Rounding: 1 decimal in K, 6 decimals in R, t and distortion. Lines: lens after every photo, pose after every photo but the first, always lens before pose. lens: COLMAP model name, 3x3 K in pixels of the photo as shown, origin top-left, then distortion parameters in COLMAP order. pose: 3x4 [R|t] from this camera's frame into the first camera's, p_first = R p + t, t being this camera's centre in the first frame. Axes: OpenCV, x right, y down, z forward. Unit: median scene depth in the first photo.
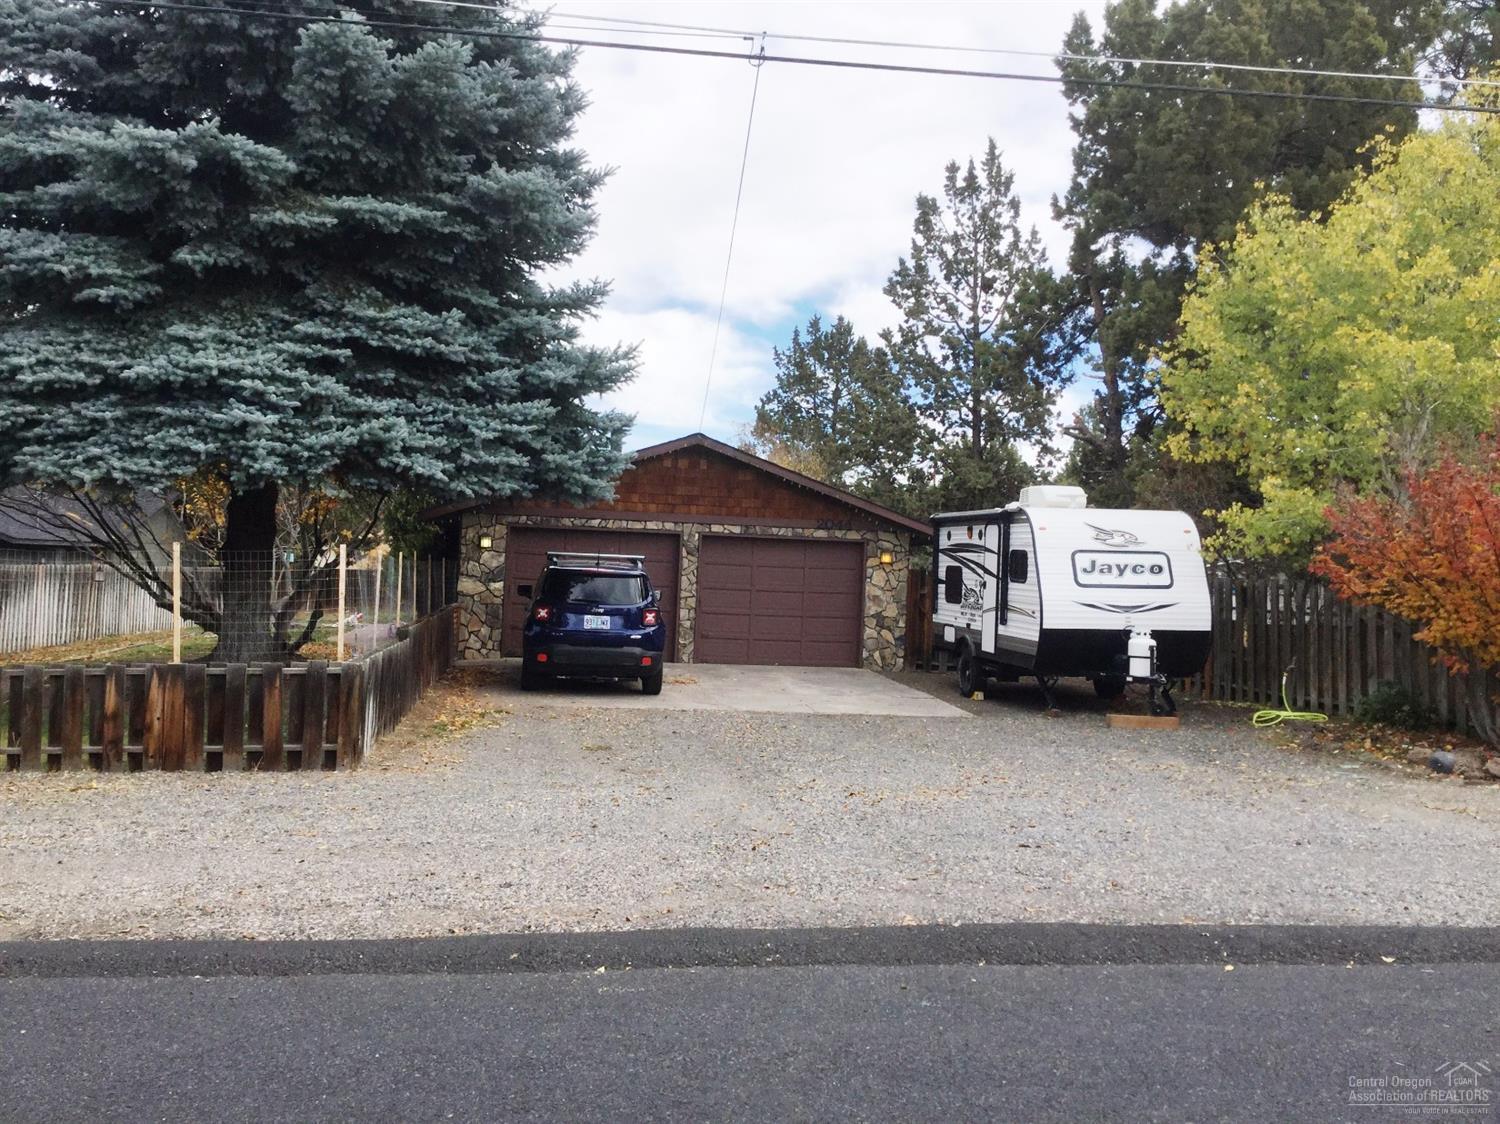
lens RADIAL K [[1367.3, 0, 750.0], [0, 1367.3, 562.0], [0, 0, 1]] dist [0.127952, -0.246649]
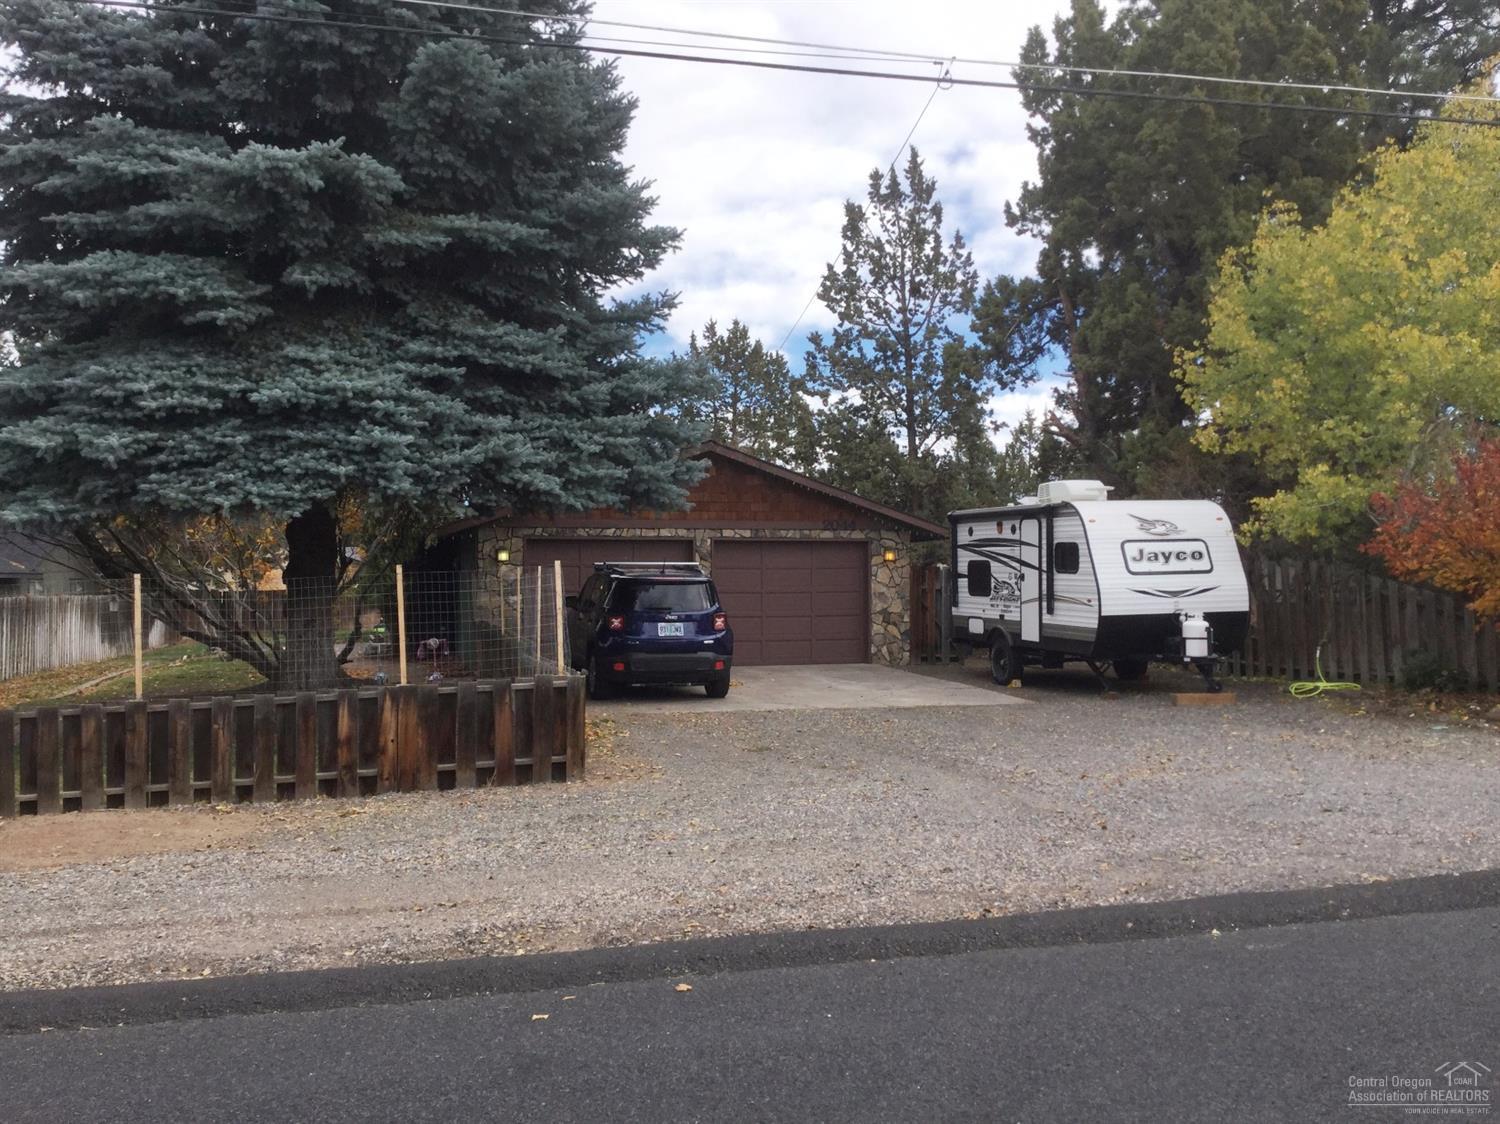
lens RADIAL K [[1363.2, 0, 750.0], [0, 1363.2, 562.0], [0, 0, 1]] dist [0.153110, -0.318034]
pose [[0.991923, -0.040062, 0.120351, -0.176436], [0.040285, 0.999188, 0.000573, -0.004099], [-0.120277, 0.004280, 0.992731, -0.013599]]
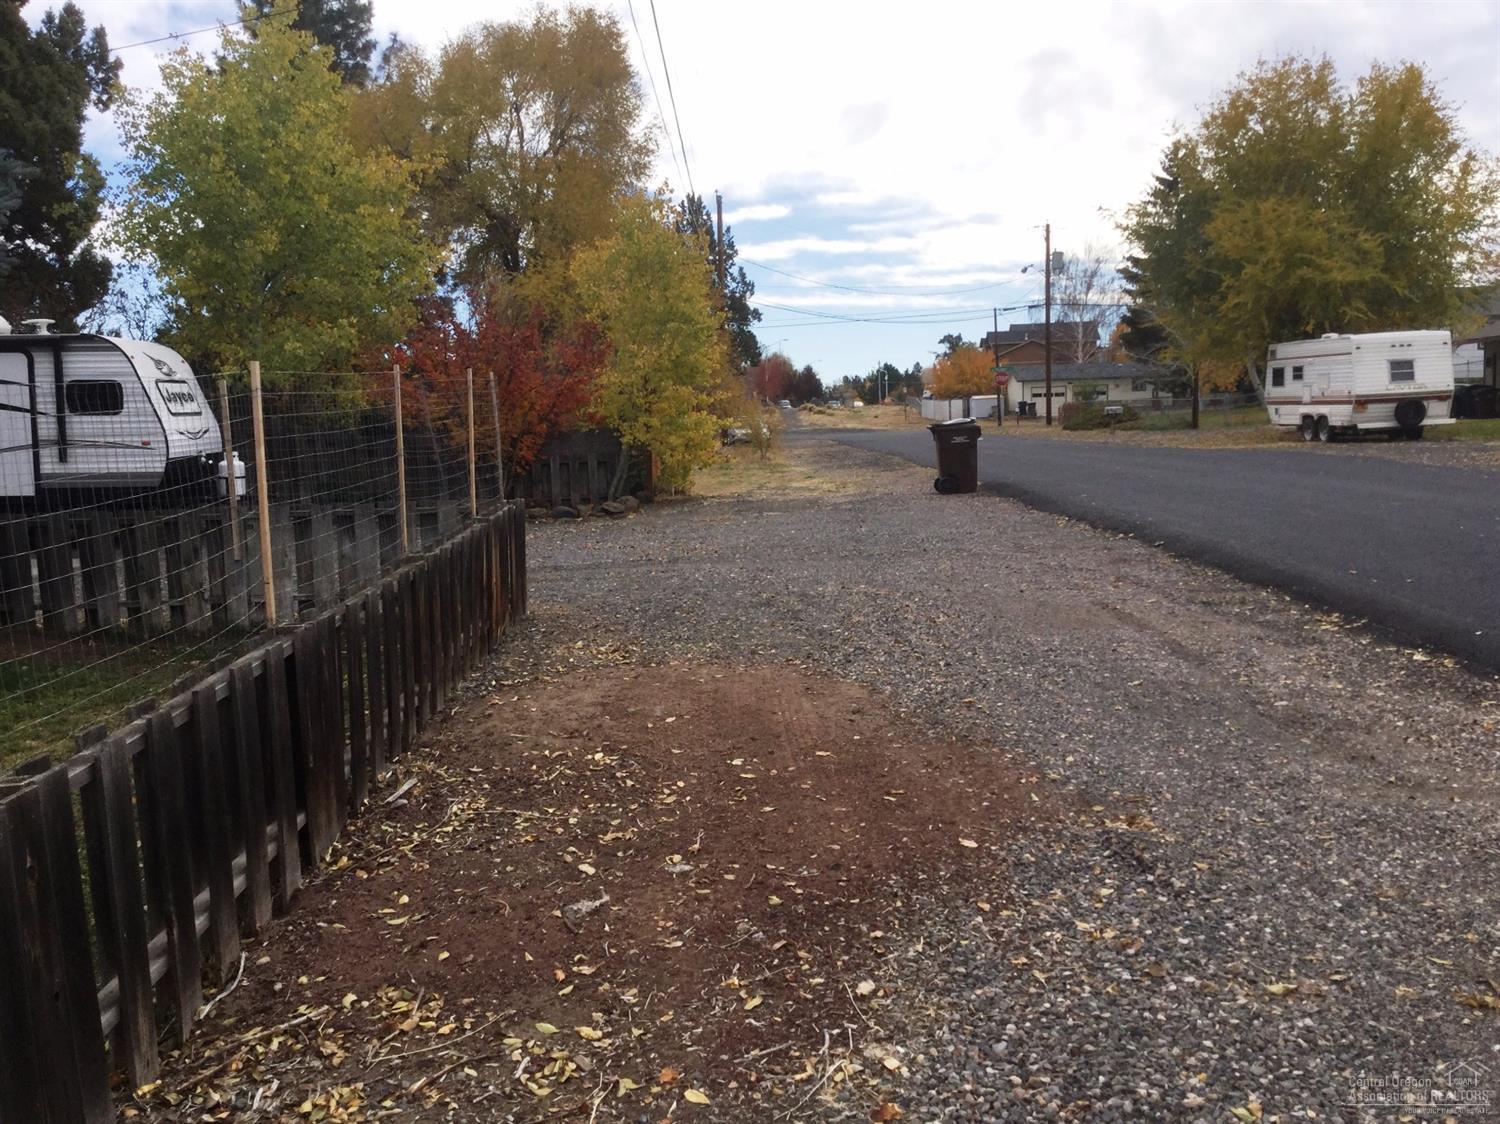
lens RADIAL K [[1432.5, 0, 750.0], [0, 1432.5, 562.0], [0, 0, 1]] dist [0.042921, 0.000955]
pose [[0.100542, -0.135504, 0.985662, -0.780472], [0.023568, 0.990729, 0.133796, -0.007465], [-0.994654, 0.009778, 0.102804, 0.462325]]
